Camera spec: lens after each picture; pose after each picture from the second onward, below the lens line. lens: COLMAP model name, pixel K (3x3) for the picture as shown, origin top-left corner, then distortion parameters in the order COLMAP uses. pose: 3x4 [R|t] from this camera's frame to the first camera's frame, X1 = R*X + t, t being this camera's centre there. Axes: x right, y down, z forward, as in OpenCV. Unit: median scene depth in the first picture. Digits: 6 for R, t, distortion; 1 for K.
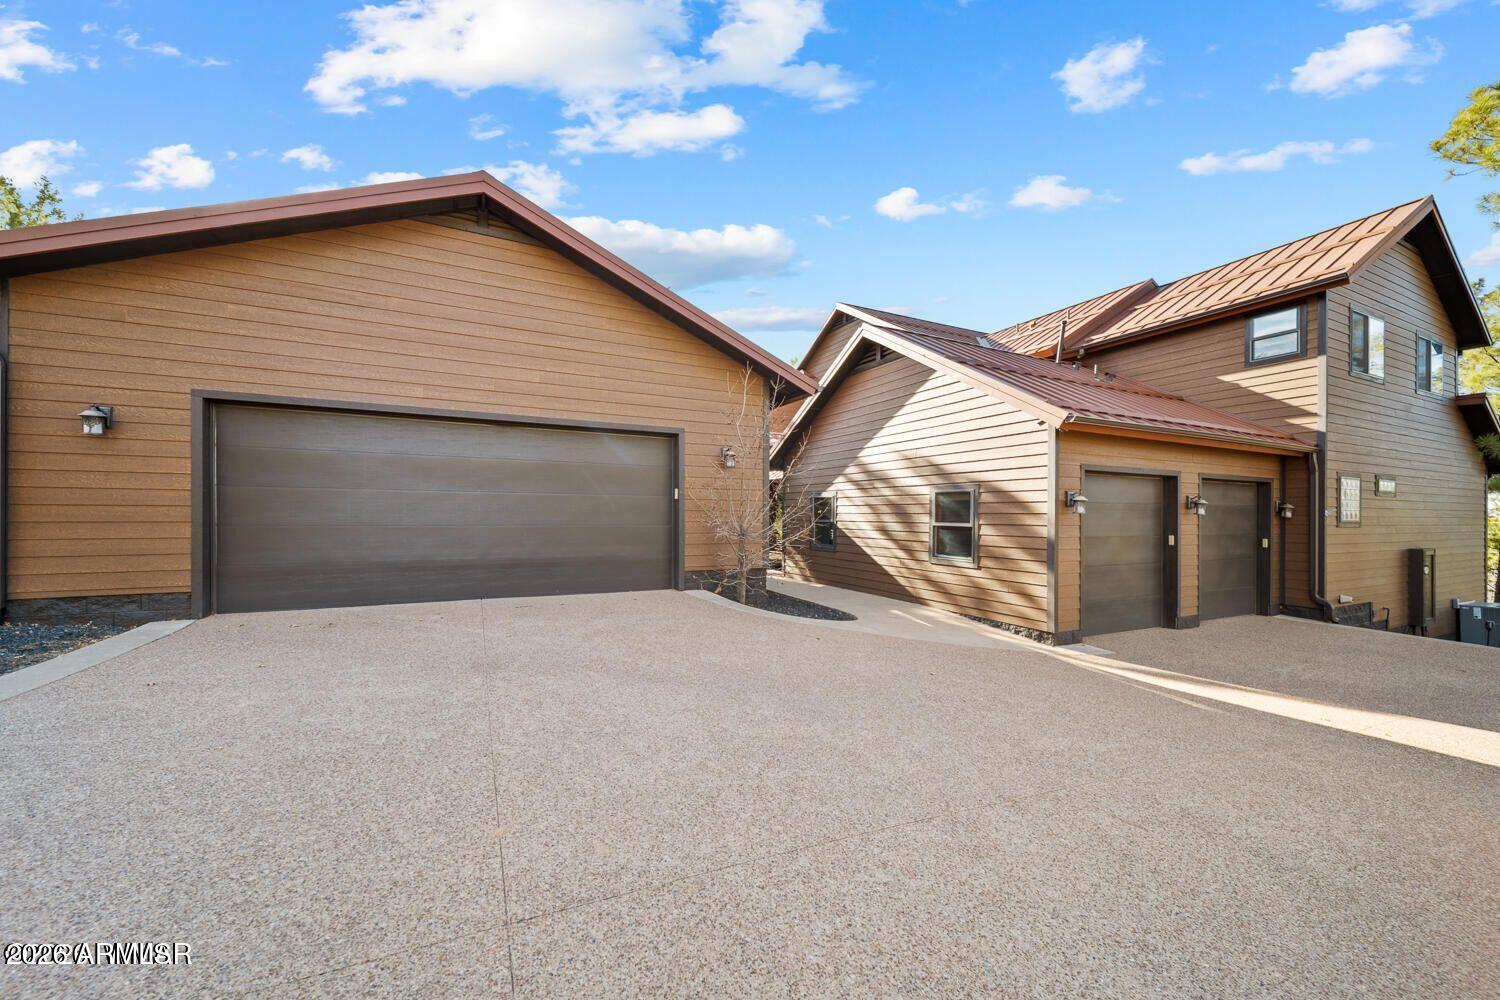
lens RADIAL K [[546.9, 0, 743.3], [0, 546.9, 513.3], [0, 0, 1]] dist [0.015580, -0.007226]
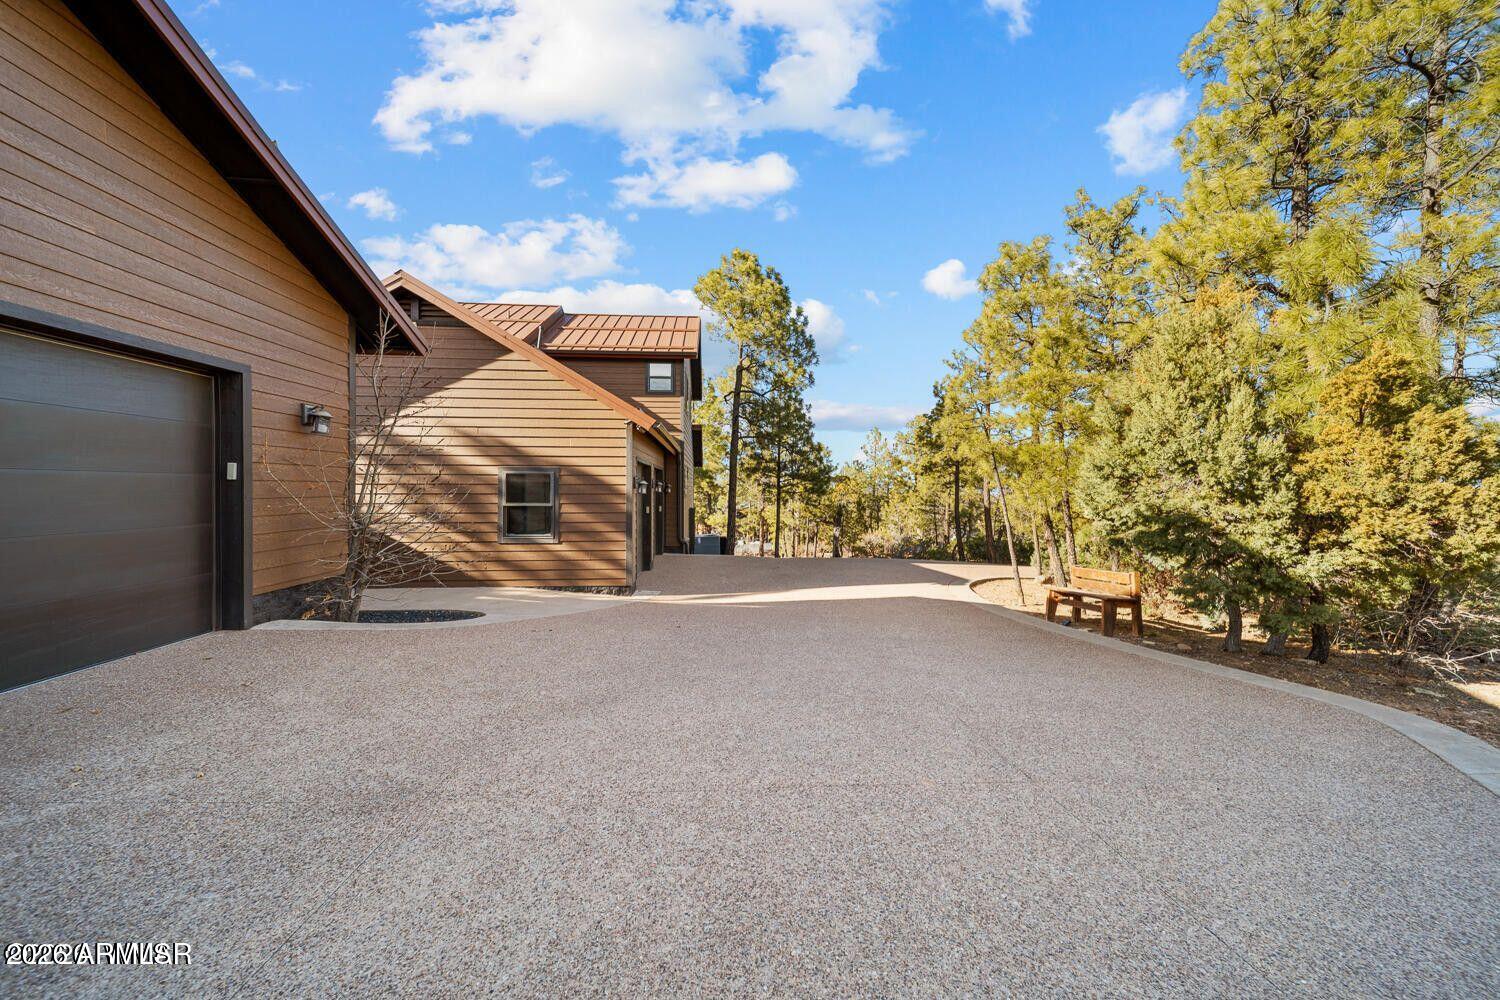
lens RADIAL K [[530.8, 0, 744.6], [0, 530.8, 486.6], [0, 0, 1]] dist [0.000289, -0.000008]
pose [[0.376239, -0.004733, 0.926510, -0.387009], [-0.000749, 0.999985, 0.005413, -0.018548], [-0.926522, -0.002730, 0.376230, 0.216014]]
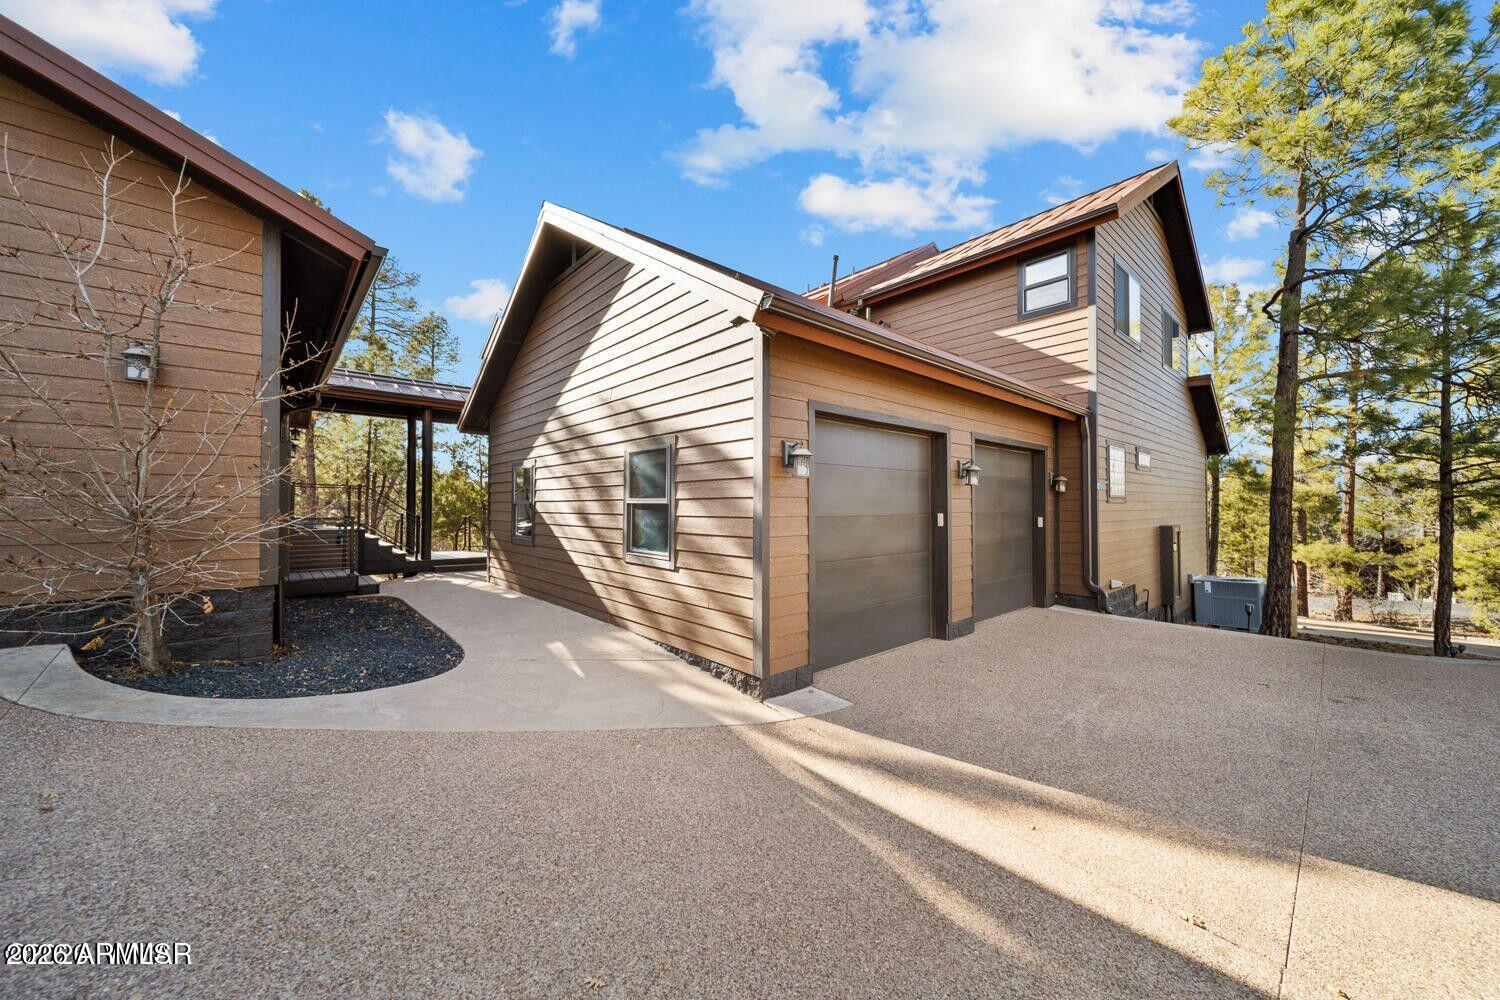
lens RADIAL K [[527.2, 0, 756.7], [0, 527.2, 497.1], [0, 0, 1]] dist [0.013909, -0.003480]
pose [[0.960604, -0.003696, 0.277898, 0.312847], [0.007099, 0.999912, -0.011240, 0.022439], [-0.277832, 0.012770, 0.960545, 0.352144]]
